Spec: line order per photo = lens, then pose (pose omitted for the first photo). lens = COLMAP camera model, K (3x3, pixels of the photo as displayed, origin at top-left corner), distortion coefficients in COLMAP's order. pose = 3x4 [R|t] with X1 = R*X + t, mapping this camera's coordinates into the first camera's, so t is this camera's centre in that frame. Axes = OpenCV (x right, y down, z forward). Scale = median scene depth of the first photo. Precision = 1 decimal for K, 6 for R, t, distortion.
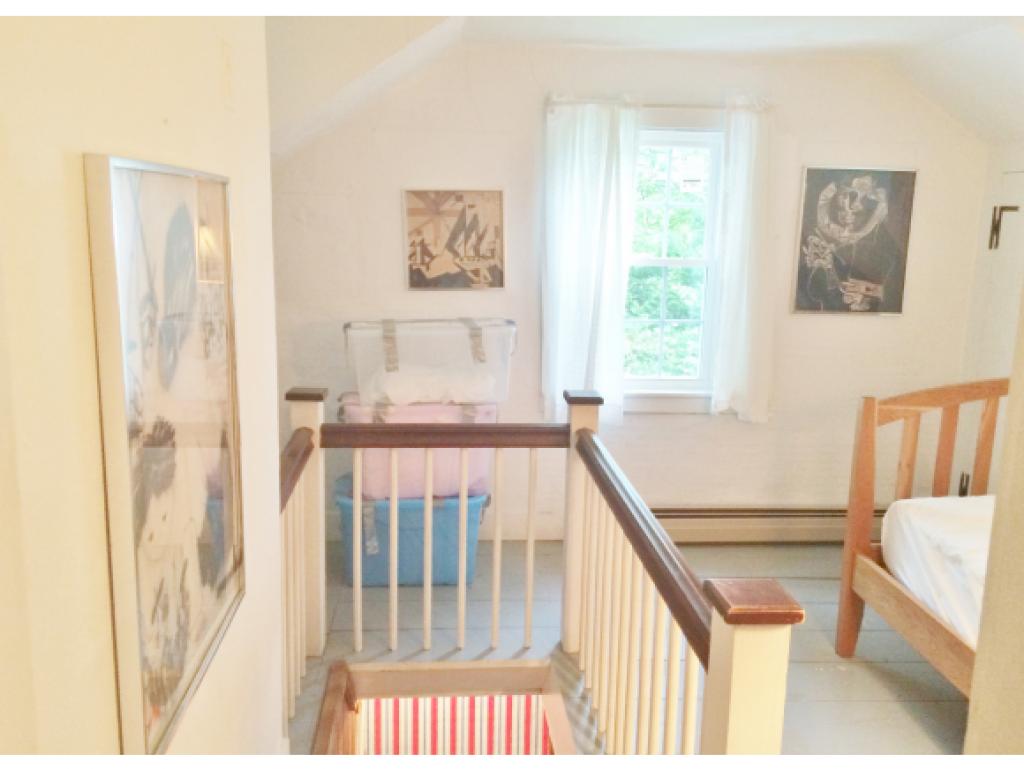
lens RADIAL K [[858.8, 0, 510.3], [0, 858.8, 383.7], [0, 0, 1]] dist [0.085024, -0.104835]
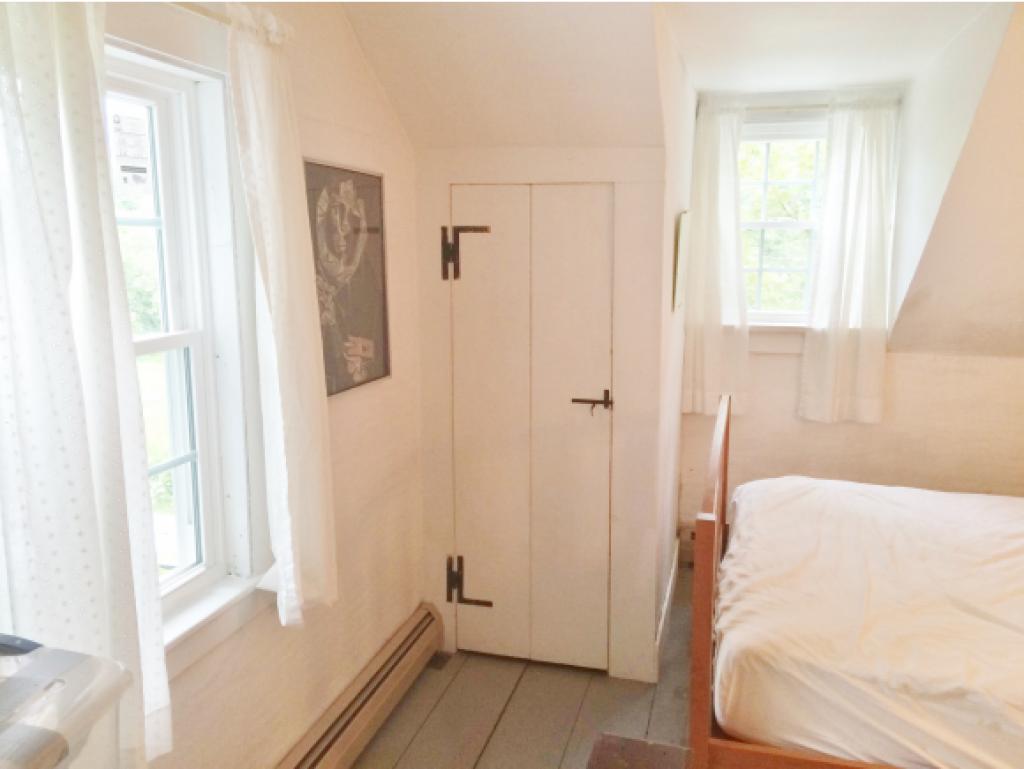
lens RADIAL K [[858.8, 0, 503.0], [0, 858.8, 378.8], [0, 0, 1]] dist [0.085024, -0.104835]
pose [[0.345194, -0.170055, 0.922996, -0.171960], [0.175644, 0.977777, 0.114458, -0.145528], [-0.921949, 0.122609, 0.367392, 0.669876]]
